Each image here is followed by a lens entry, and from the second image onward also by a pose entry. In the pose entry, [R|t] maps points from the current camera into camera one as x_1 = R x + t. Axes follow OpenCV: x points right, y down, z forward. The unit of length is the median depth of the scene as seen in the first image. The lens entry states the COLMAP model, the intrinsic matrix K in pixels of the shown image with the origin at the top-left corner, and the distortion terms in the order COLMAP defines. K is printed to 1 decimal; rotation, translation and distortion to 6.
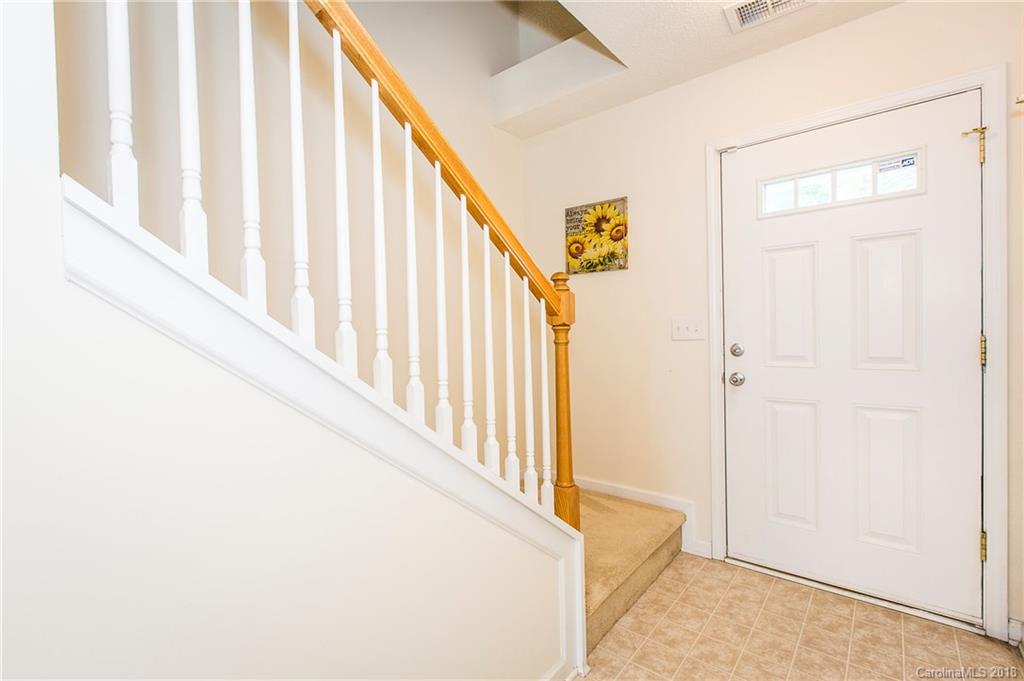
lens RADIAL K [[460.7, 0, 518.0], [0, 460.7, 338.1], [0, 0, 1]] dist [-0.001877, -0.000534]
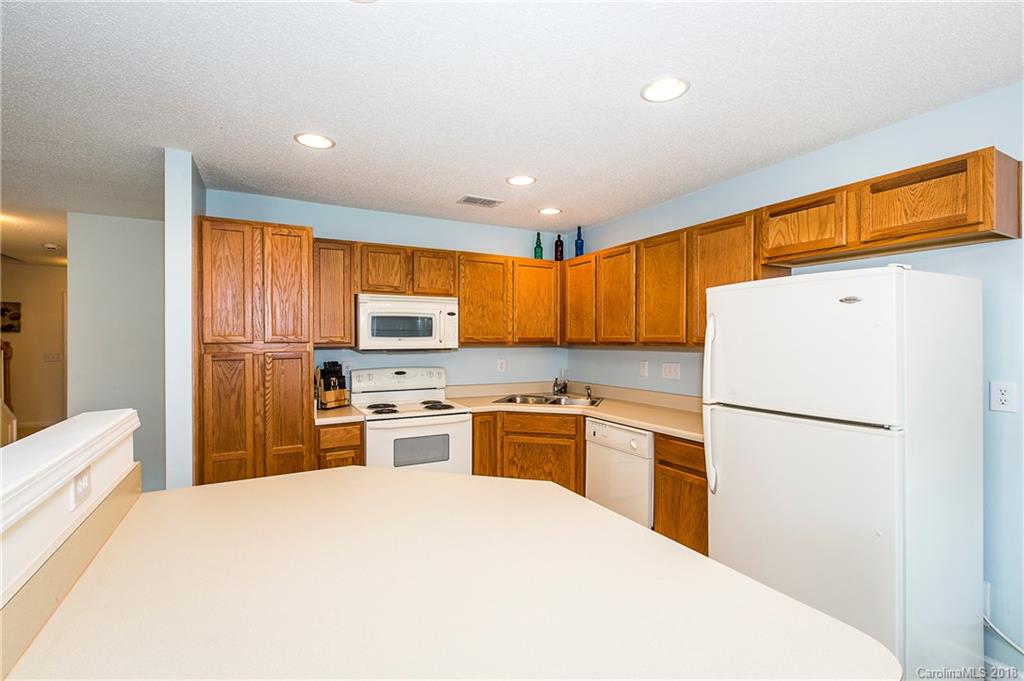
lens RADIAL K [[460.7, 0, 516.6], [0, 460.7, 339.7], [0, 0, 1]] dist [-0.001877, -0.000534]
pose [[0.358002, 0.023854, 0.933416, -1.090369], [0.008663, 0.999546, -0.028867, -0.019346], [-0.933680, 0.018420, 0.357633, -2.317426]]
